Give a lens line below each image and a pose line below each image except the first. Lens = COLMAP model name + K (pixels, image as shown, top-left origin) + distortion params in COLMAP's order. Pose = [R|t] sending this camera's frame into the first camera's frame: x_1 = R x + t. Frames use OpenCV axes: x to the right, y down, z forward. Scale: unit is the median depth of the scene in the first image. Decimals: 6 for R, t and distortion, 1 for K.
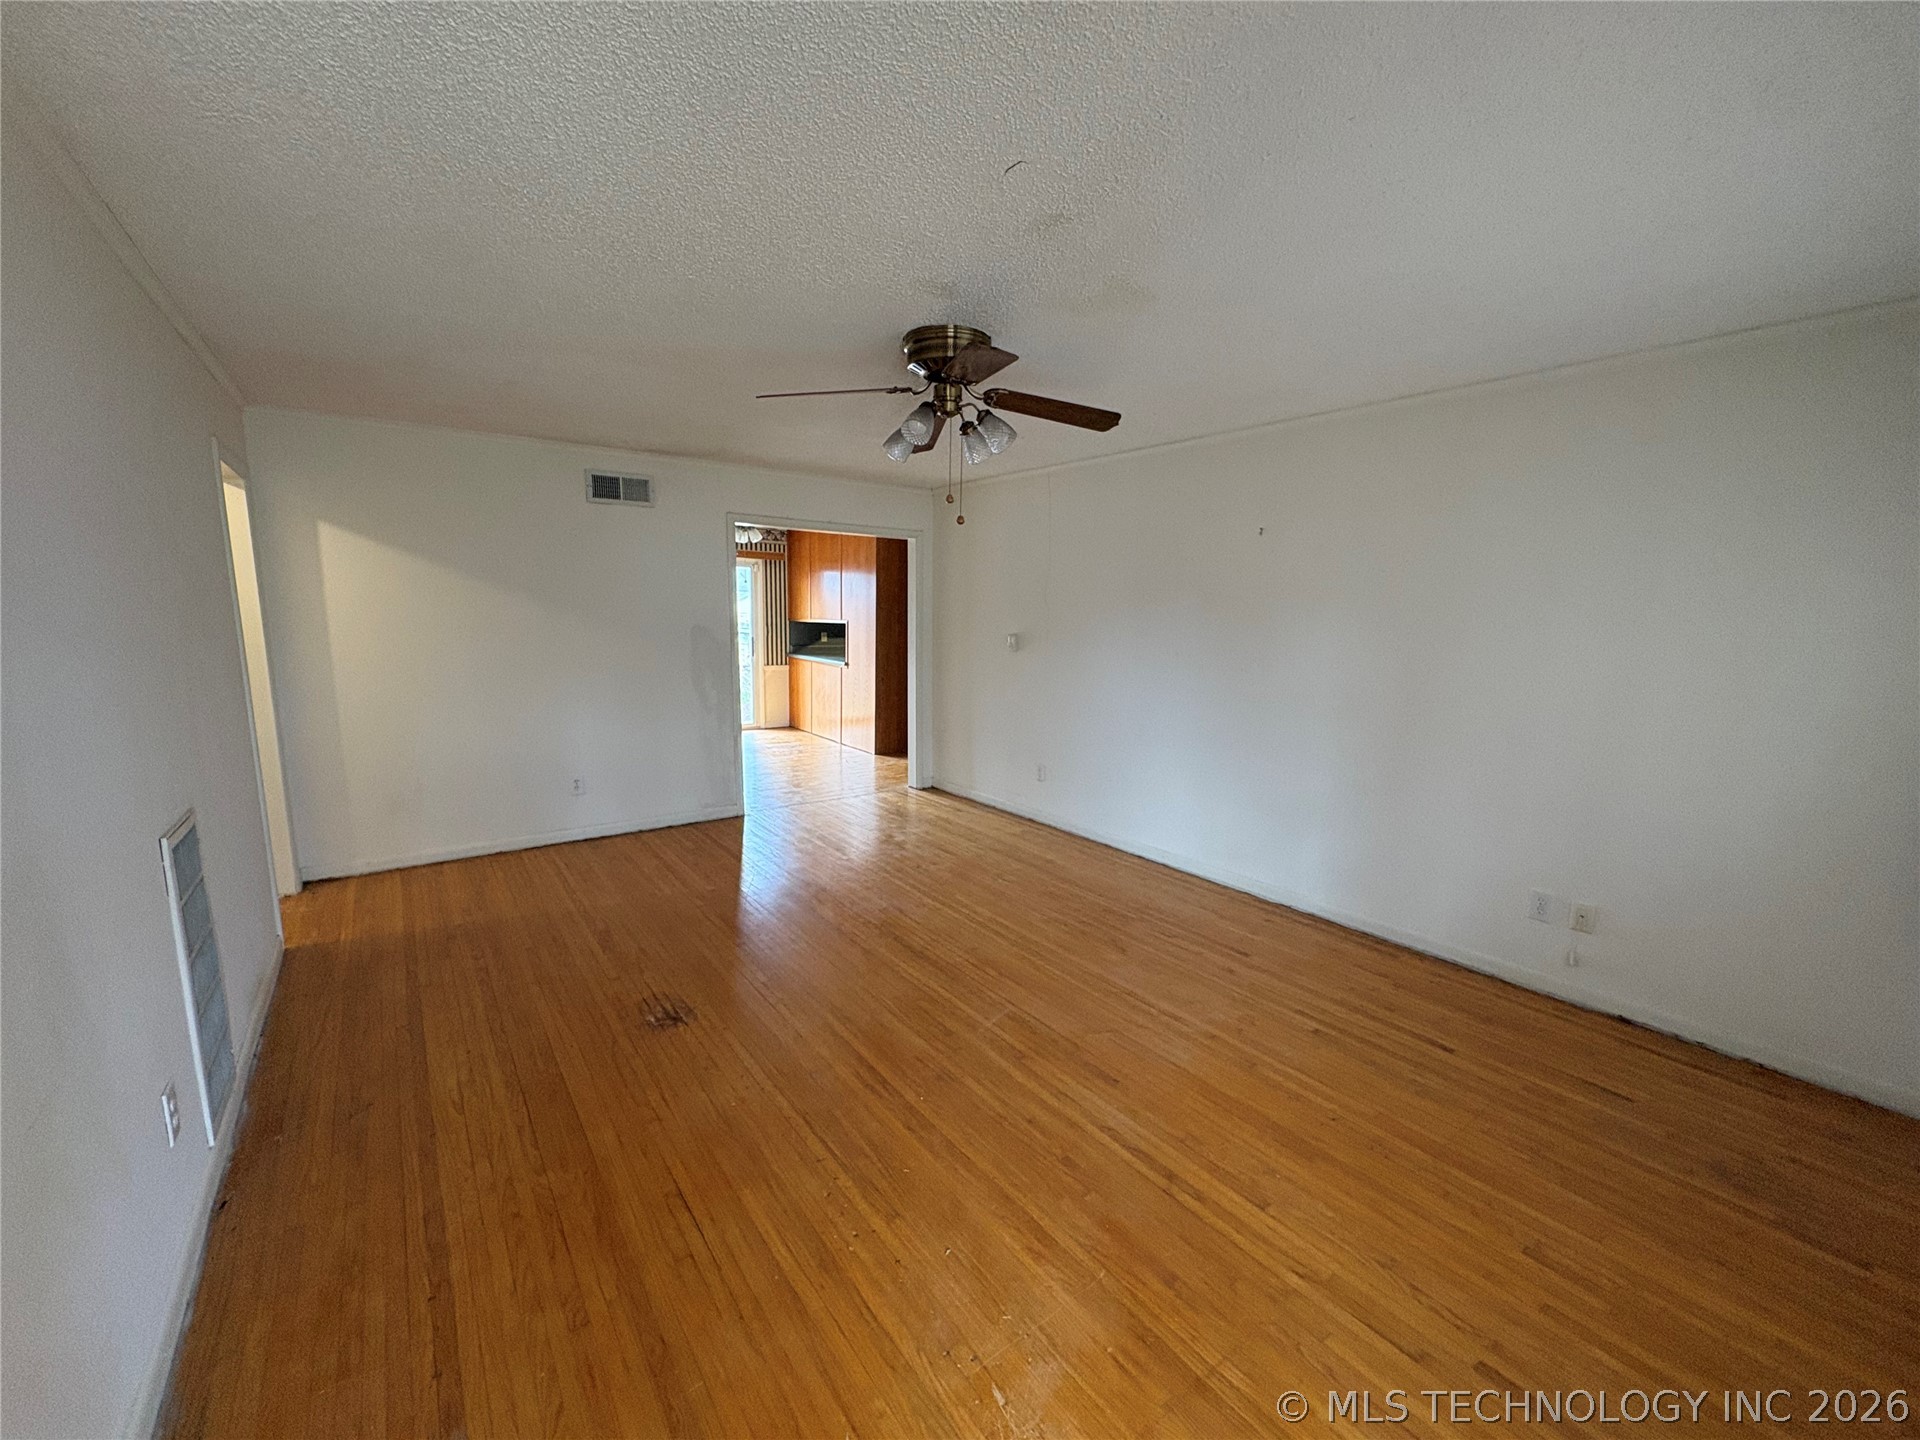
lens RADIAL K [[764.9, 0, 958.9], [0, 764.9, 720.8], [0, 0, 1]] dist [-0.000306, 0.000047]
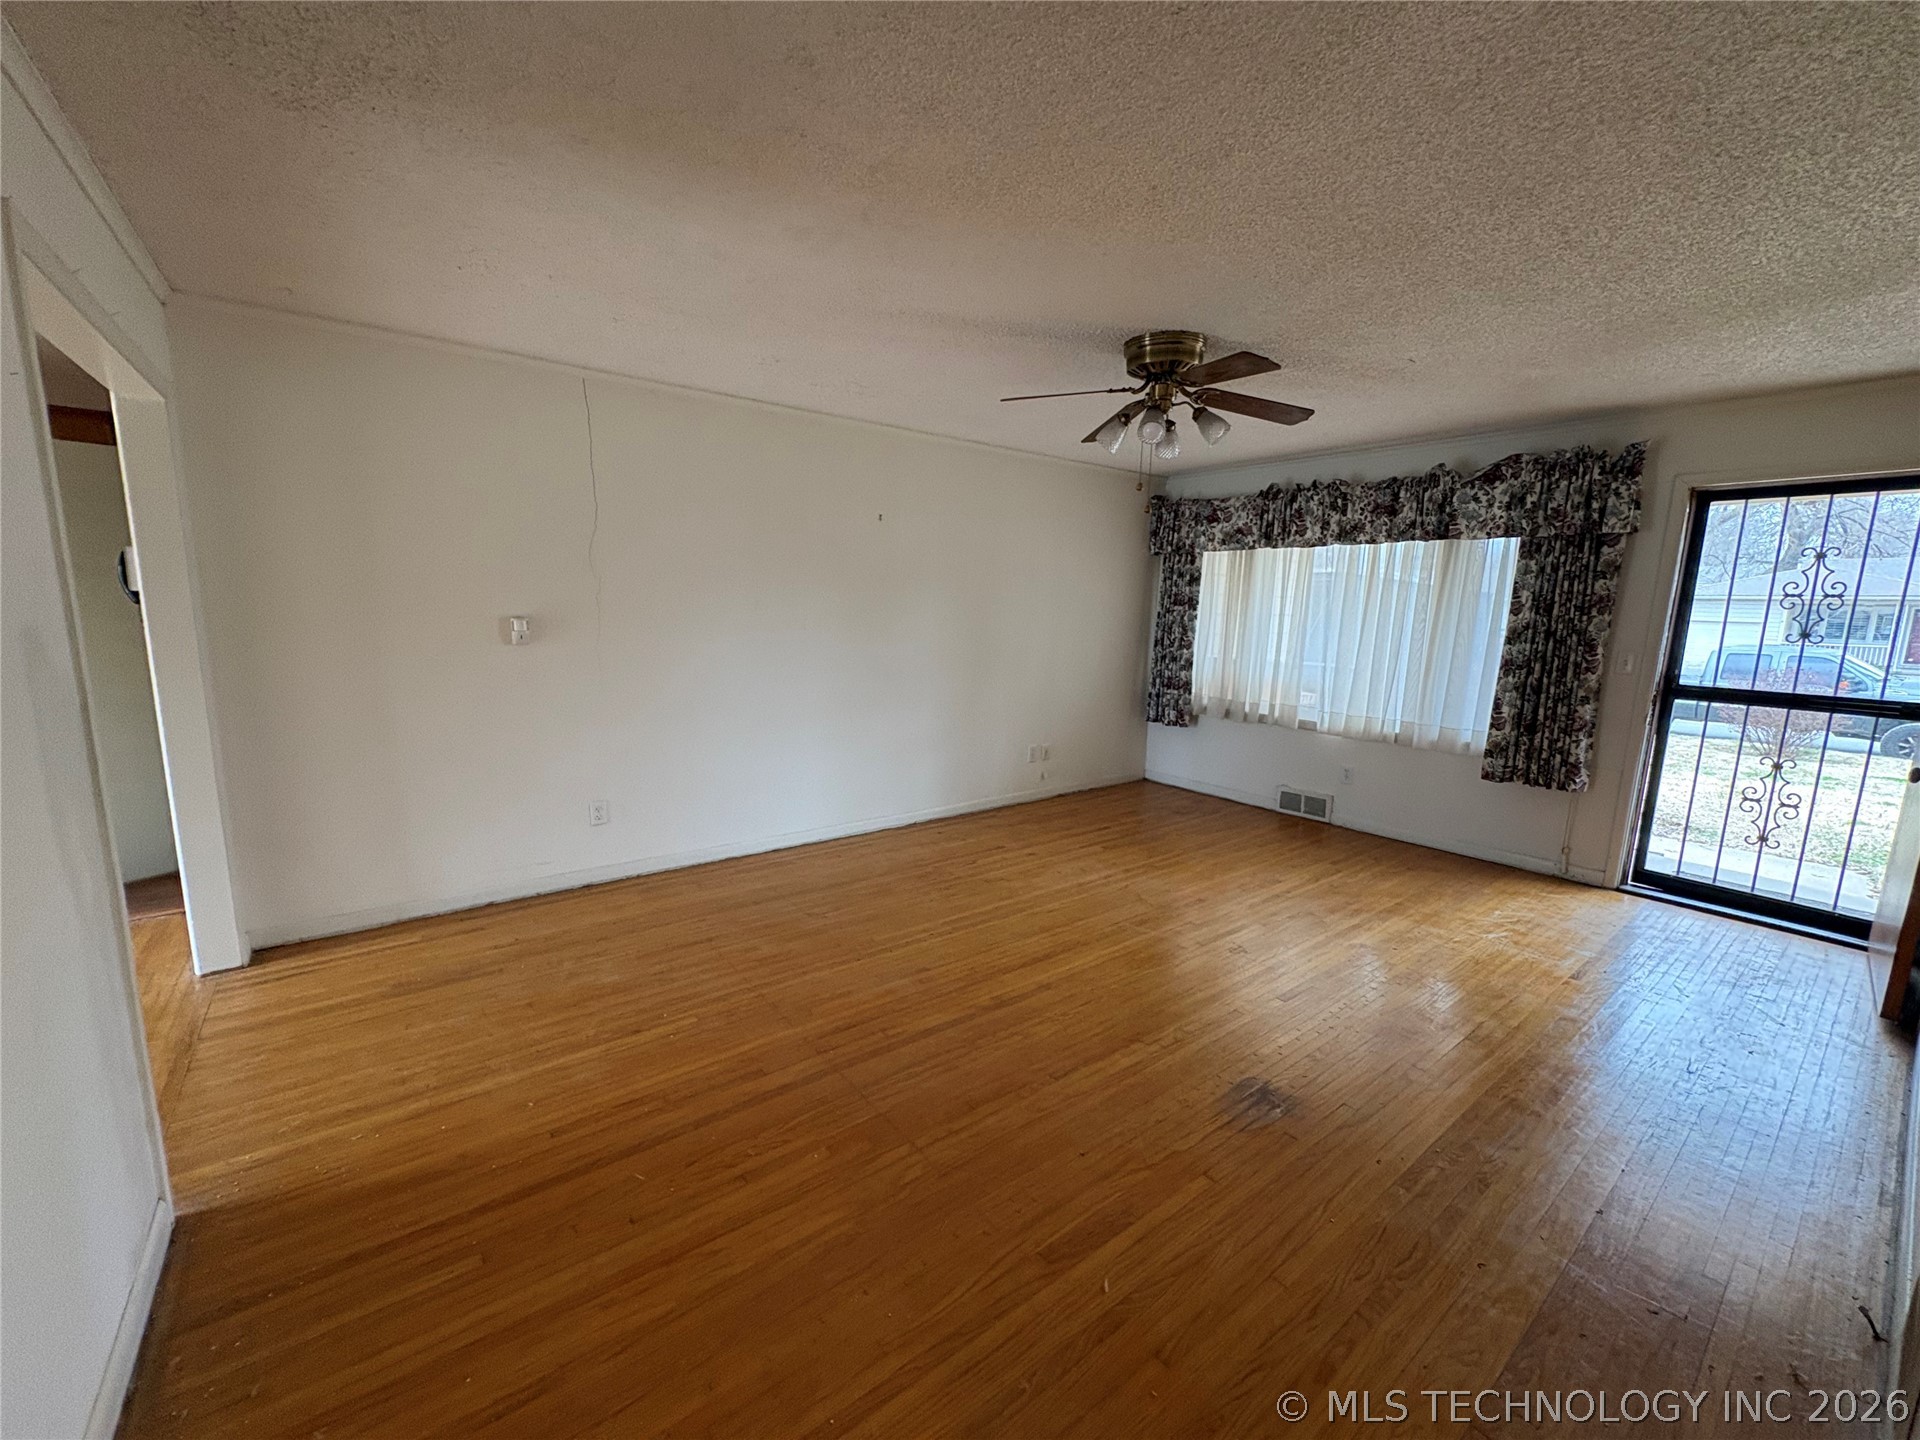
lens RADIAL K [[764.9, 0, 958.9], [0, 764.9, 720.8], [0, 0, 1]] dist [-0.000306, 0.000047]
pose [[-0.017943, -0.168525, 0.985534, -0.913515], [0.123796, 0.977734, 0.169444, -0.147734], [-0.992145, 0.125046, 0.003320, 1.051480]]
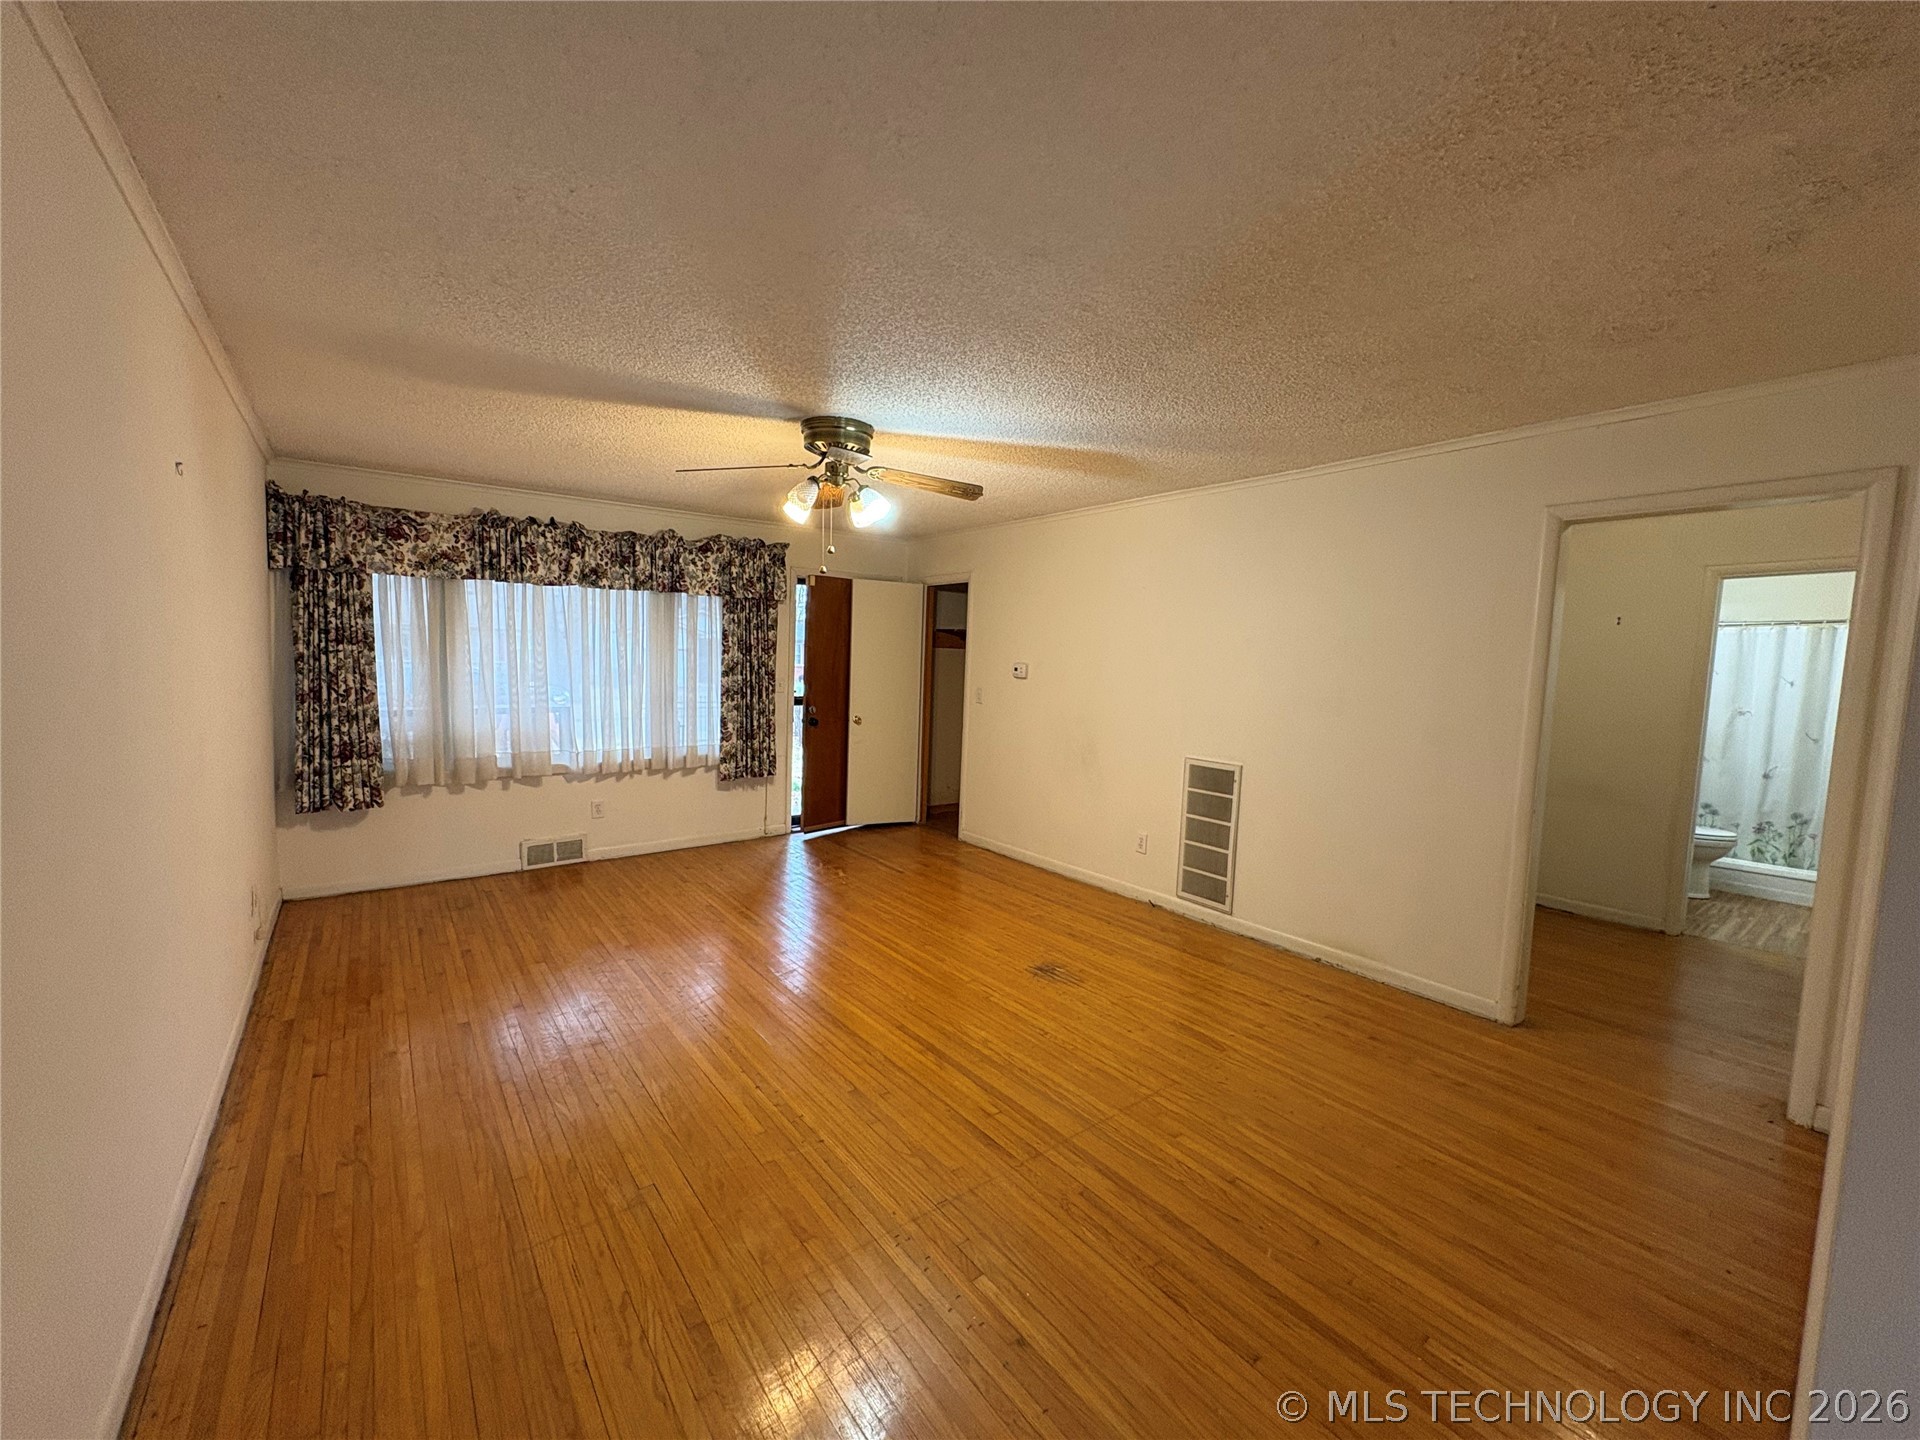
lens RADIAL K [[764.9, 0, 958.9], [0, 764.9, 720.8], [0, 0, 1]] dist [-0.000306, 0.000047]
pose [[-0.999139, -0.038975, -0.014254, -0.161610], [-0.041212, 0.972238, 0.230337, -0.255498], [0.004881, 0.230726, -0.973006, 1.783065]]
